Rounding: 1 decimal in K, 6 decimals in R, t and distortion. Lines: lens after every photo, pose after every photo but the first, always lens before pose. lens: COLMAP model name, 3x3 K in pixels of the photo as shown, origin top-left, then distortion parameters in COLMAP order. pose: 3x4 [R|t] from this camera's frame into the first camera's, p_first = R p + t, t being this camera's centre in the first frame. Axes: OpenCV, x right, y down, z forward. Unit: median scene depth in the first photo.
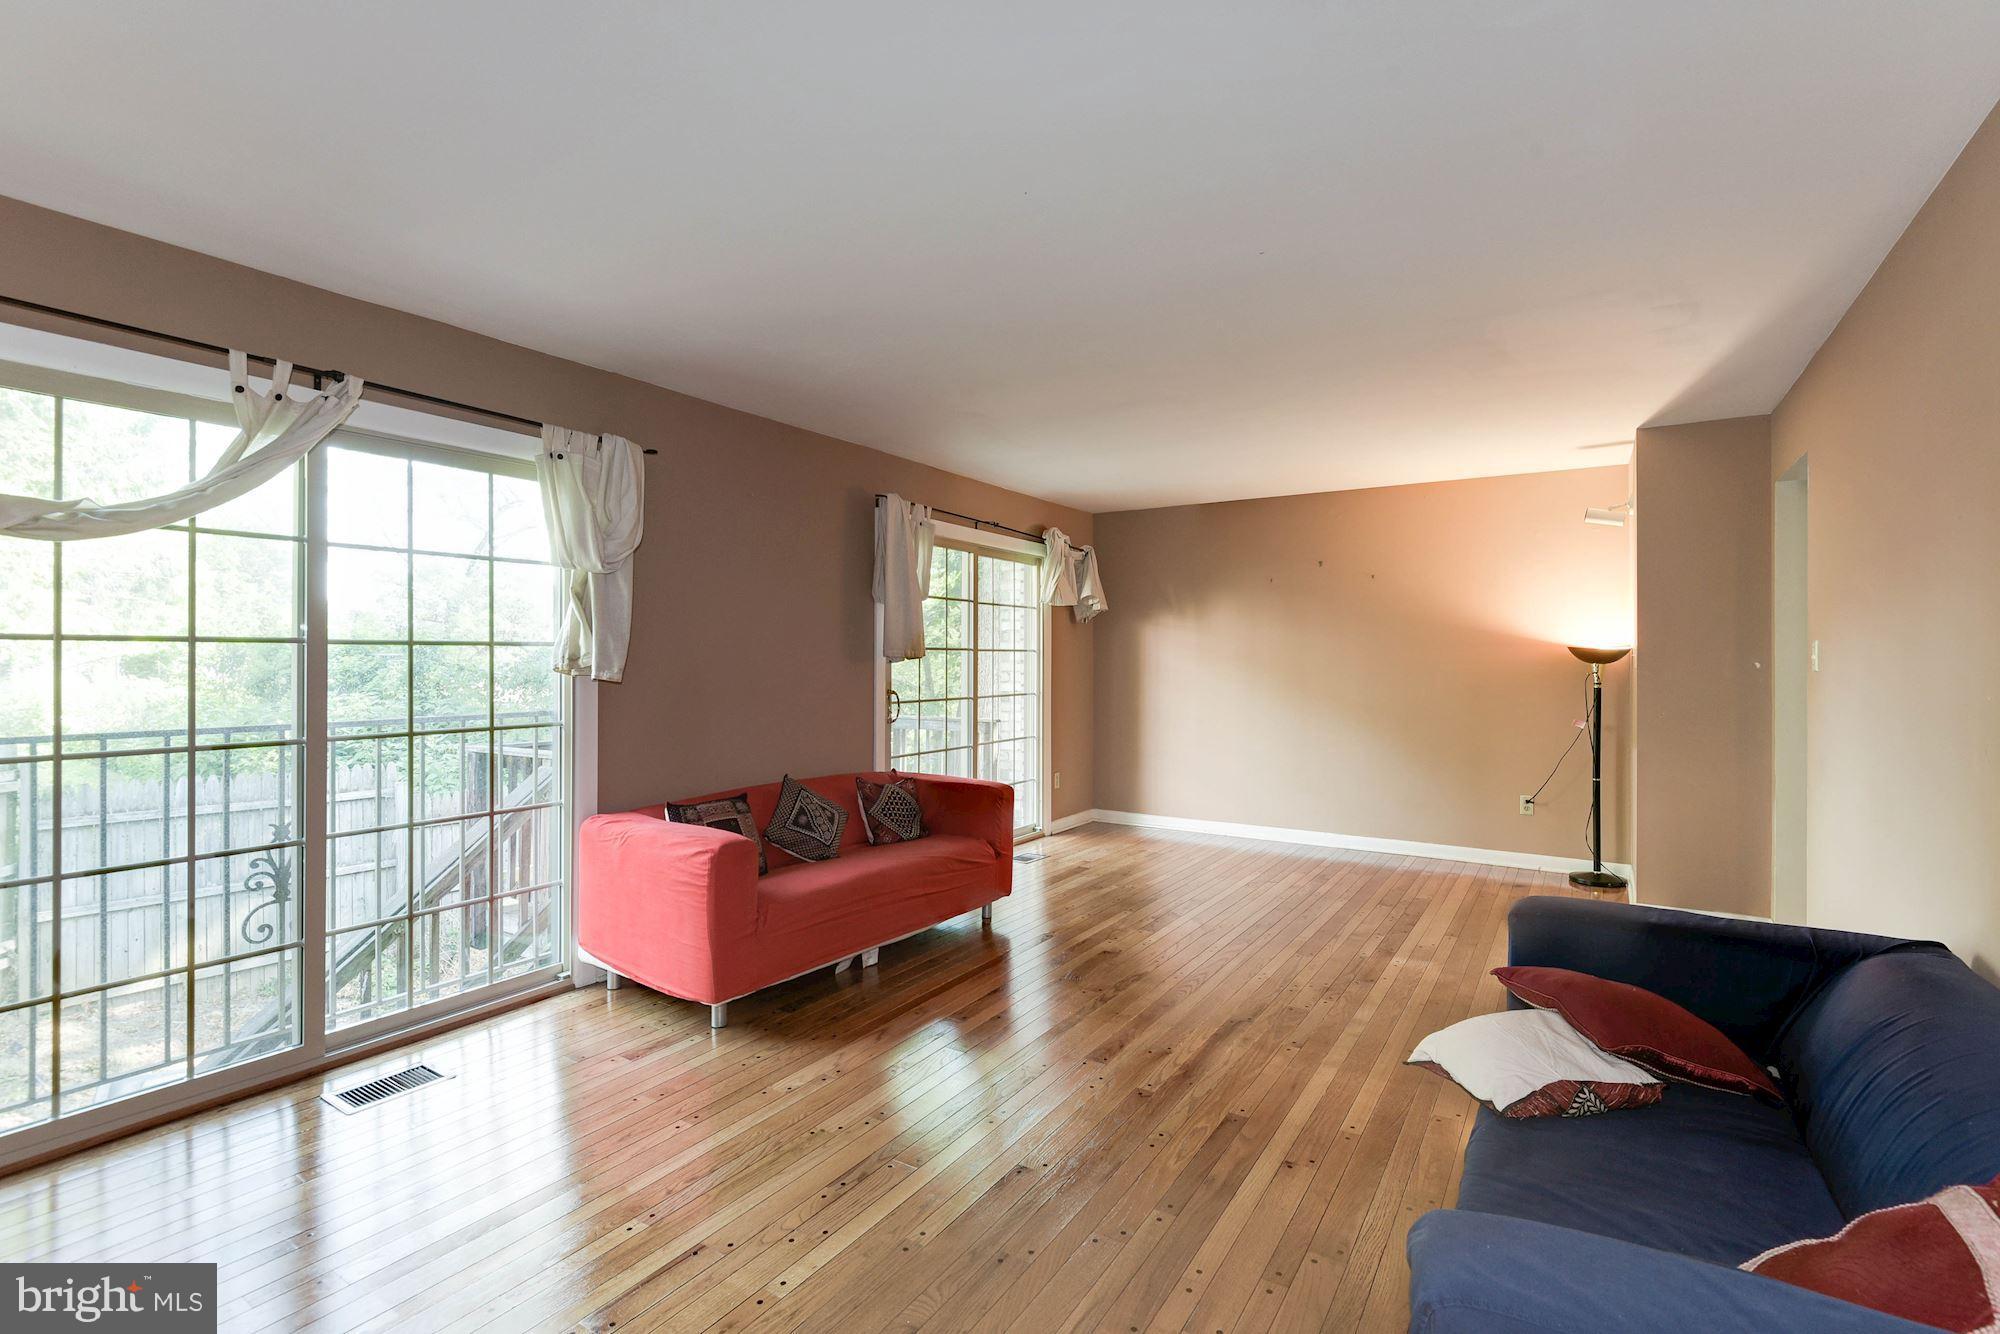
lens RADIAL K [[907.8, 0, 1009.1], [0, 907.8, 669.9], [0, 0, 1]] dist [-0.003906, -0.000902]
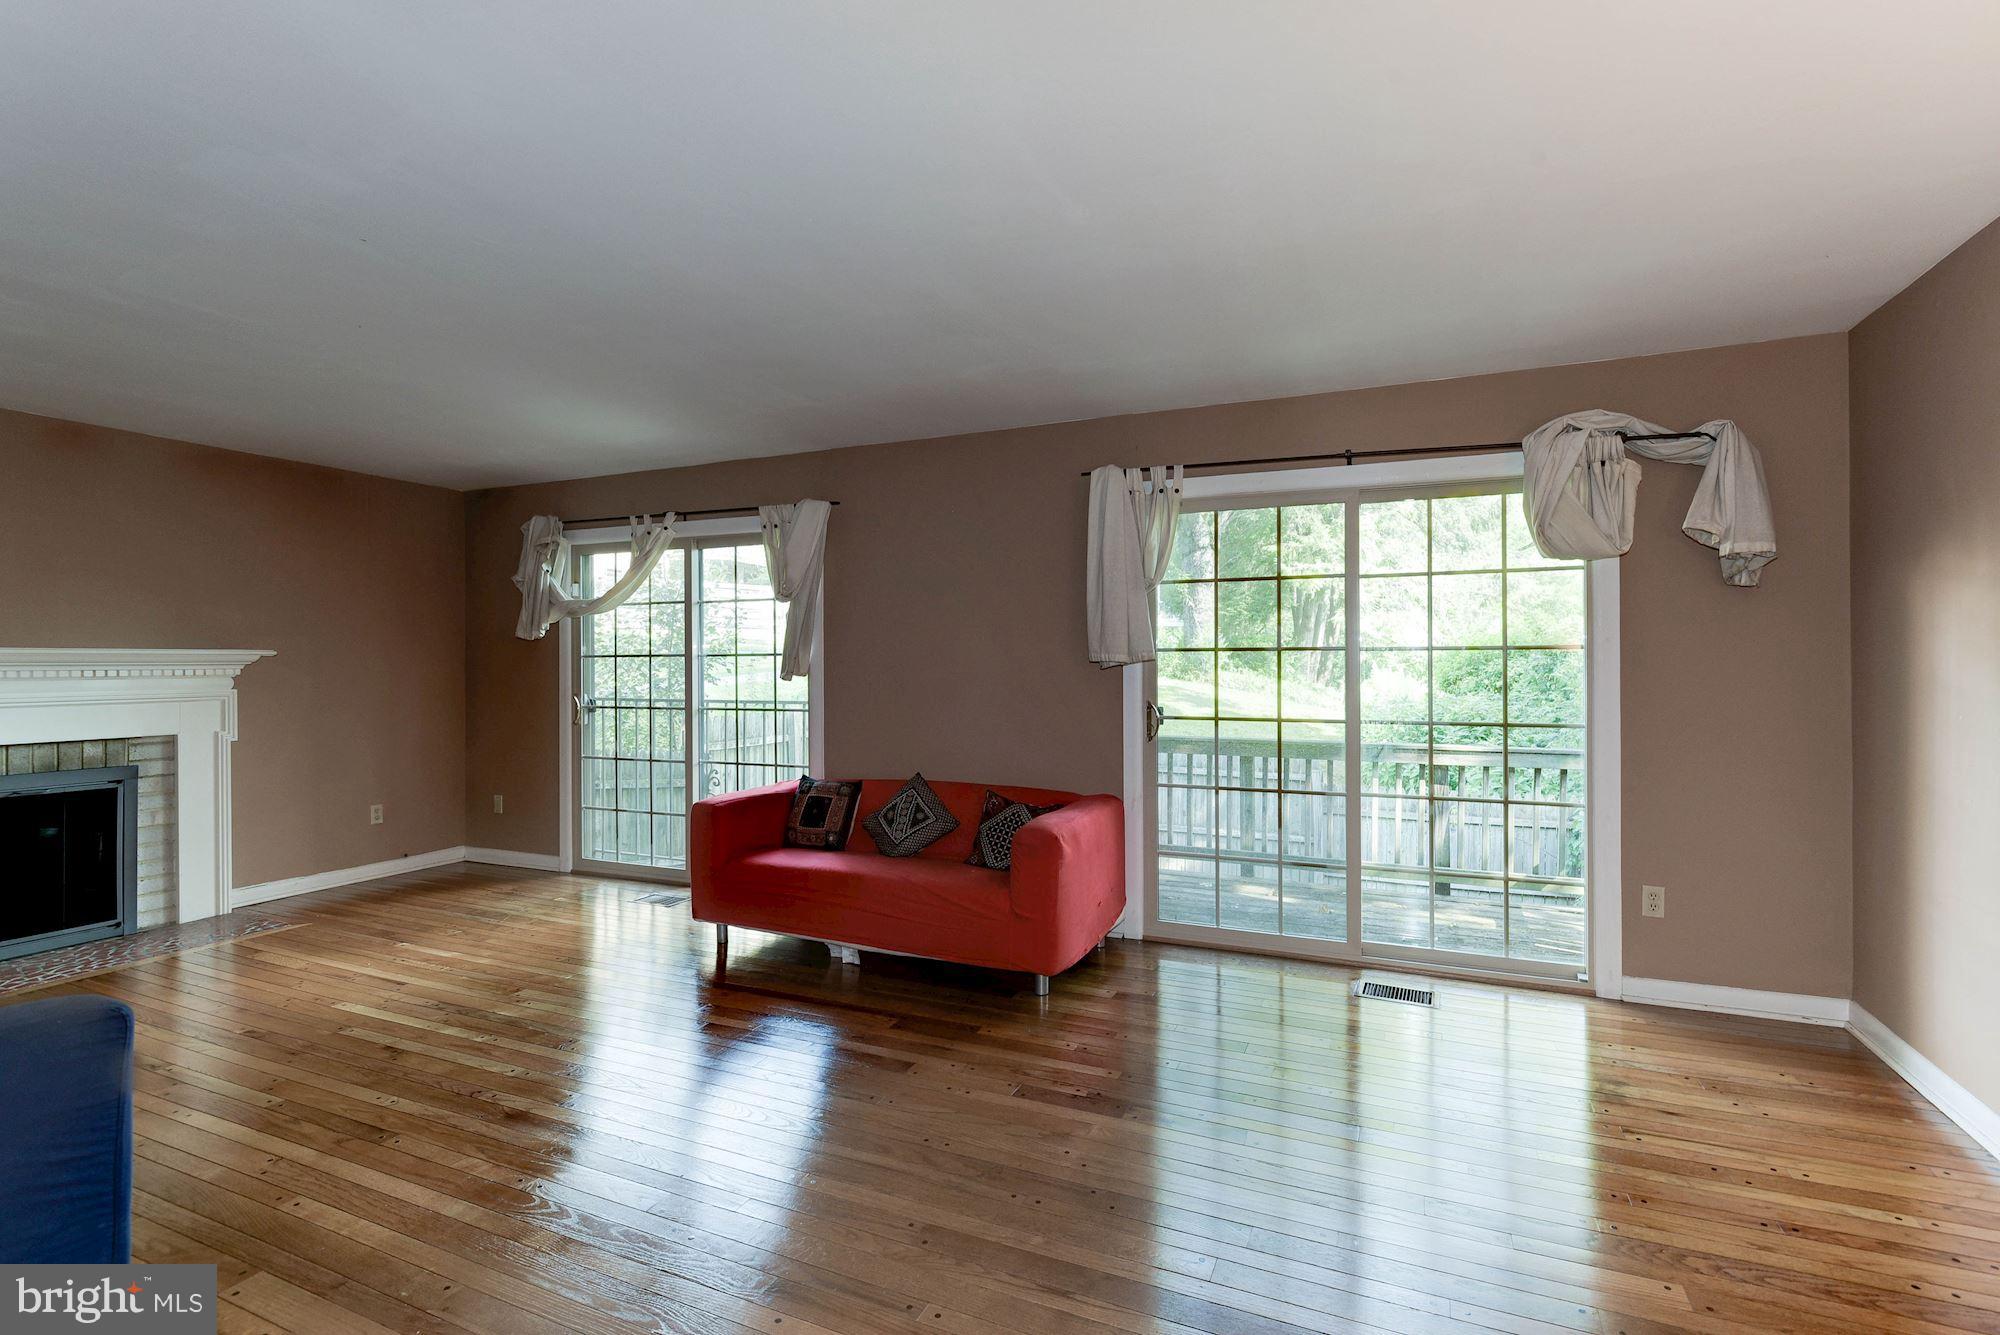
lens RADIAL K [[907.8, 0, 1014.0], [0, 907.8, 666.6], [0, 0, 1]] dist [-0.003906, -0.000902]
pose [[0.161518, 0.010701, -0.986812, 1.051801], [-0.005172, 0.999937, 0.009996, -0.026120], [0.986856, 0.003489, 0.161563, 1.199428]]
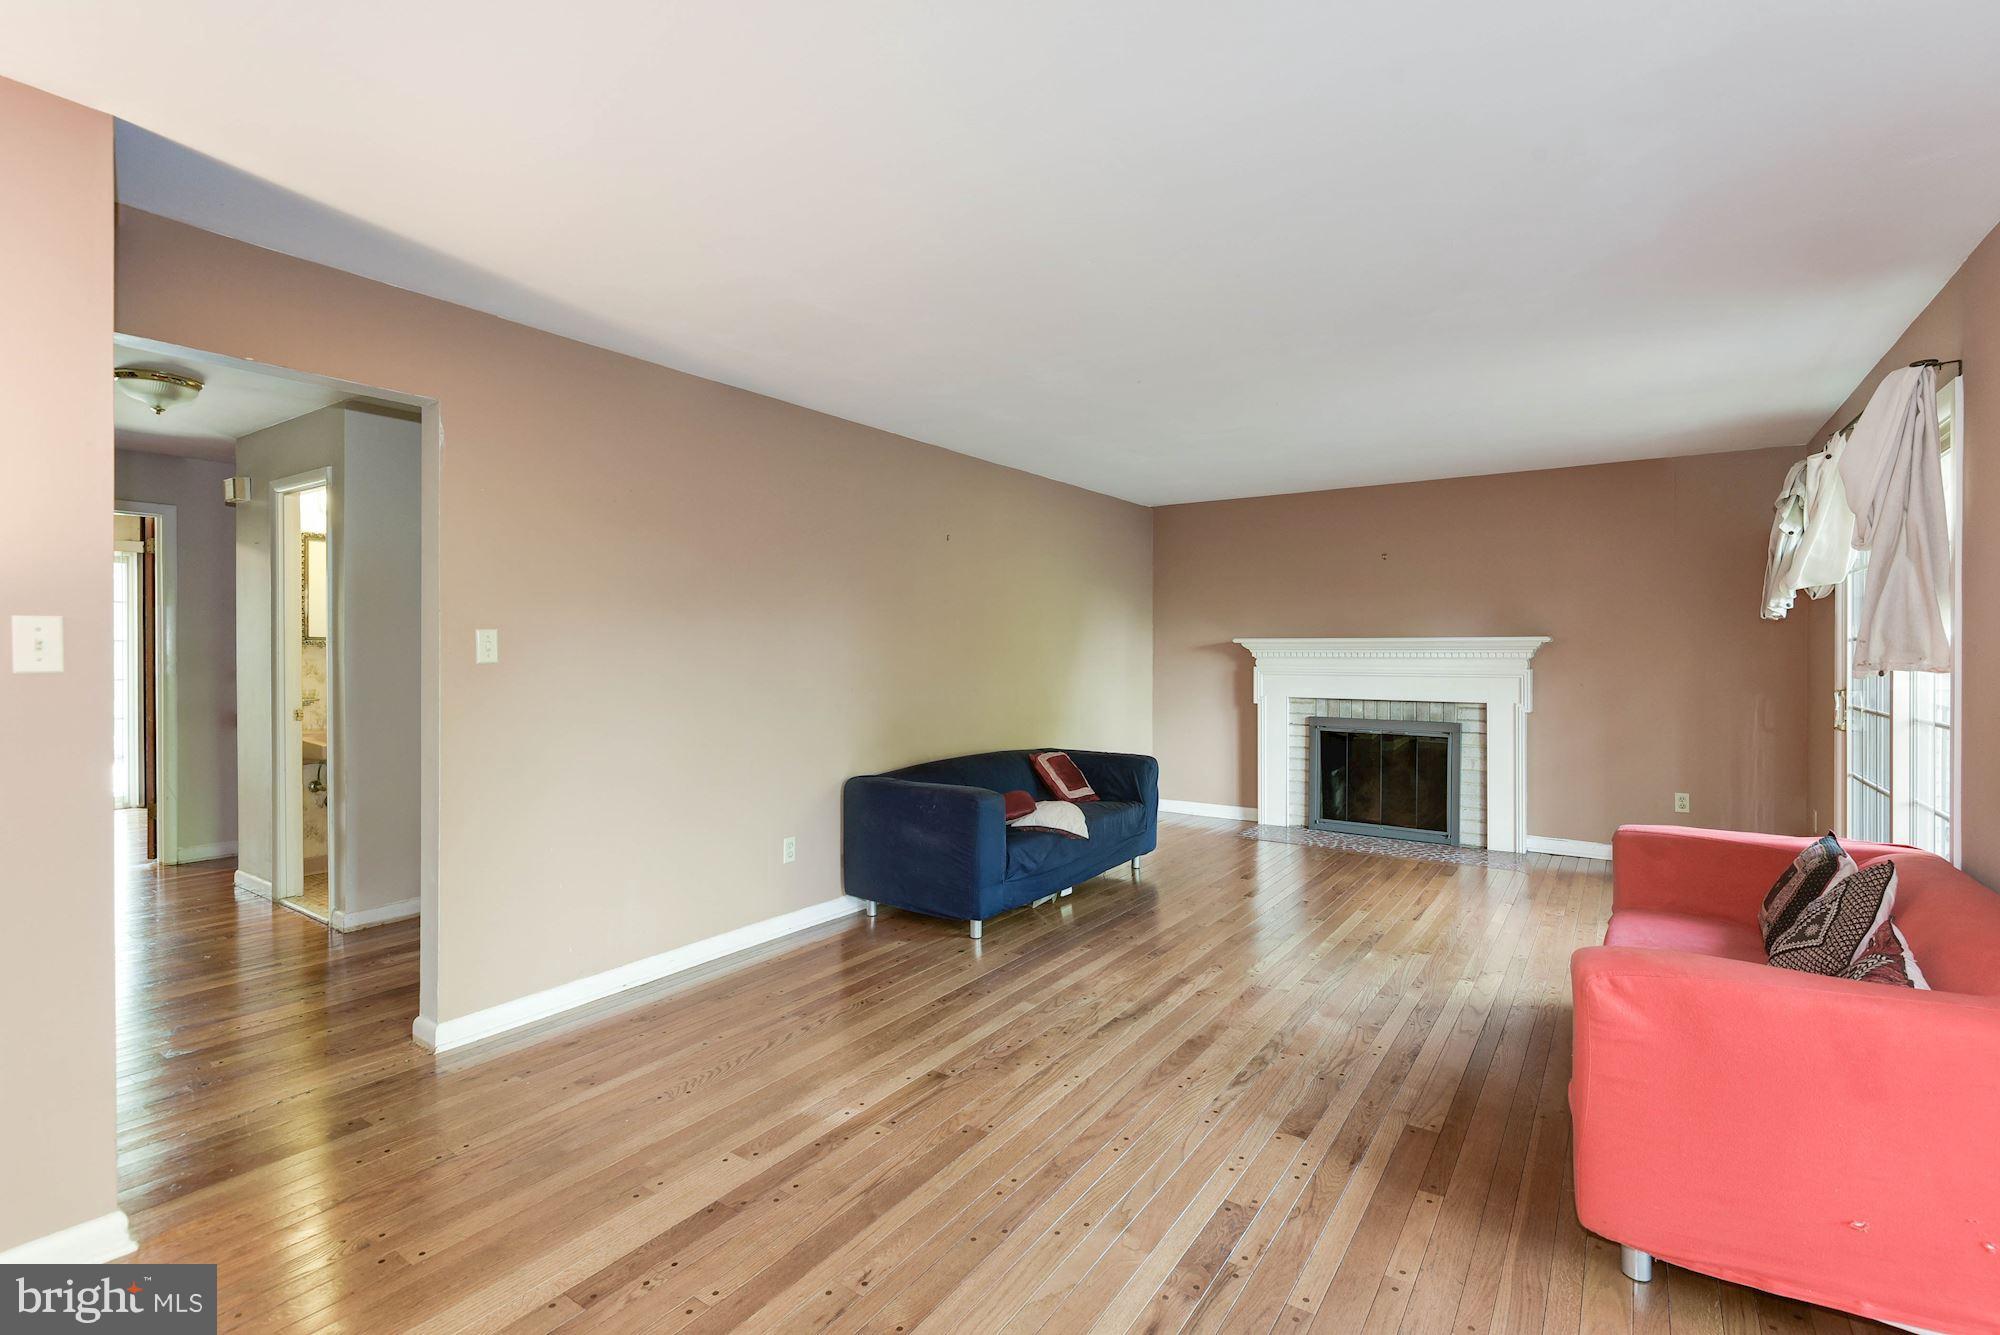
lens RADIAL K [[907.8, 0, 1011.4], [0, 907.8, 657.0], [0, 0, 1]] dist [-0.003906, -0.000902]
pose [[-0.999448, 0.005792, 0.032702, 0.346389], [0.006185, 0.999910, 0.011938, -0.019850], [-0.032630, 0.012134, -0.999394, 1.998819]]
